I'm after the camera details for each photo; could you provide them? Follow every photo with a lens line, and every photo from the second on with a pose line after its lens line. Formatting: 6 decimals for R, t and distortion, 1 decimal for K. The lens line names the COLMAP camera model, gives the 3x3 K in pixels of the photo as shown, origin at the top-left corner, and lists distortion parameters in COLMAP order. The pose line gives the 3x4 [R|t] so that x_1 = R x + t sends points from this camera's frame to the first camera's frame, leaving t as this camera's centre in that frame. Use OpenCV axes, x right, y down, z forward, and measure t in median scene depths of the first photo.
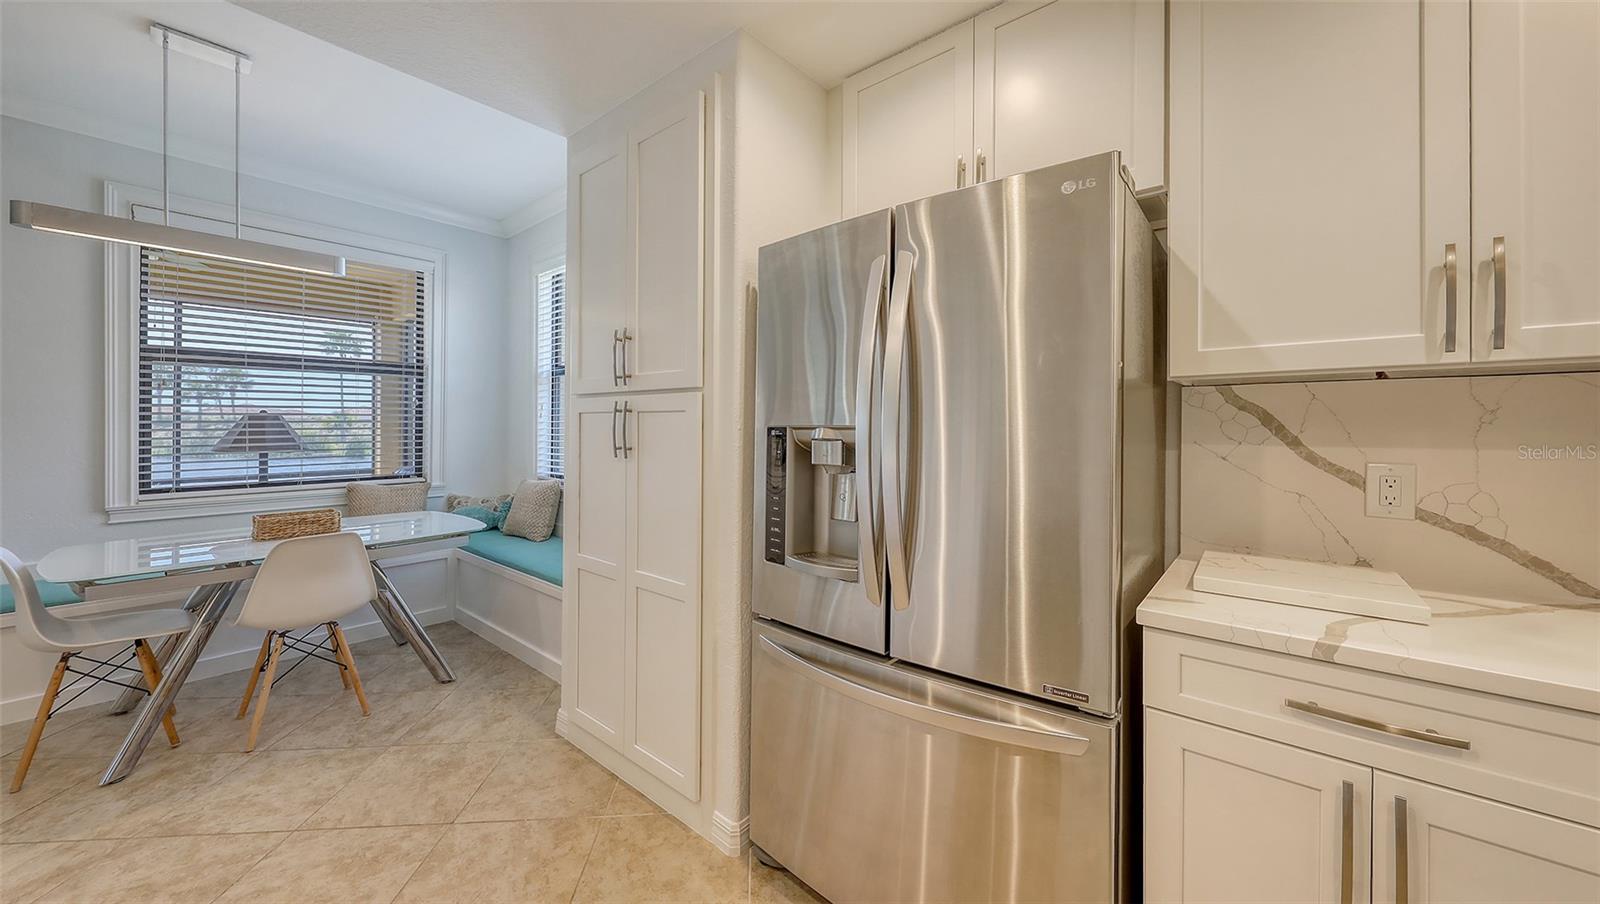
lens RADIAL K [[570.2, 0, 813.6], [0, 570.2, 418.9], [0, 0, 1]] dist [0.000108, -0.000236]
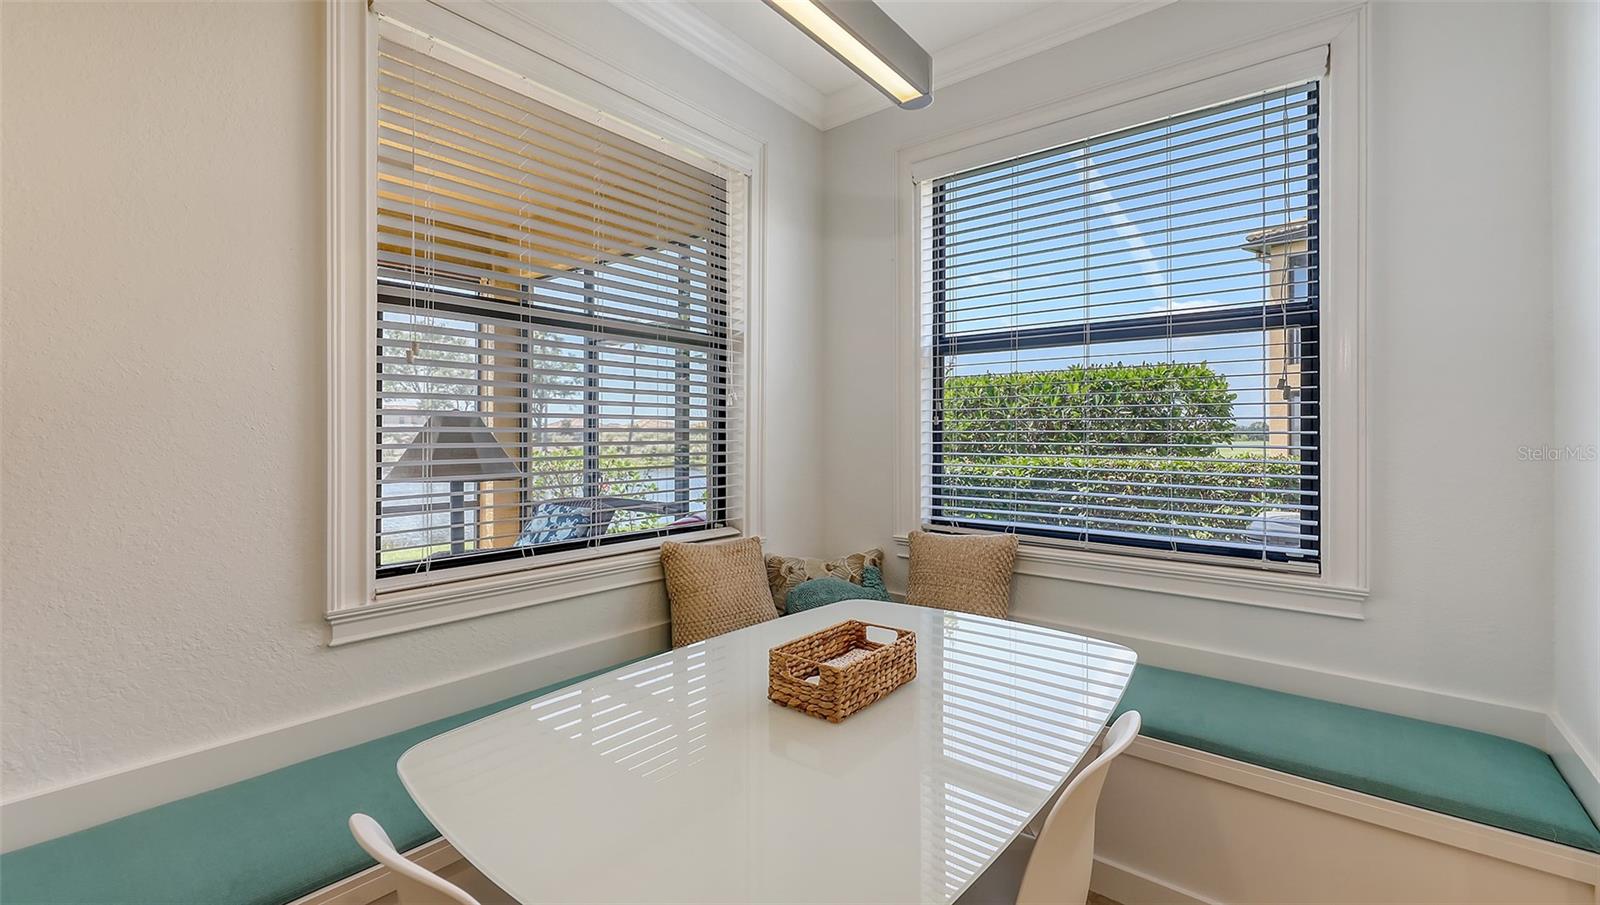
lens RADIAL K [[664.8, 0, 806.7], [0, 664.8, 423.5], [0, 0, 1]] dist [-0.001888, 0.000223]
pose [[0.999778, 0.004463, 0.020598, -1.129865], [-0.004341, 0.999973, -0.005980, 0.004752], [-0.020624, 0.005890, 0.999770, 0.591143]]
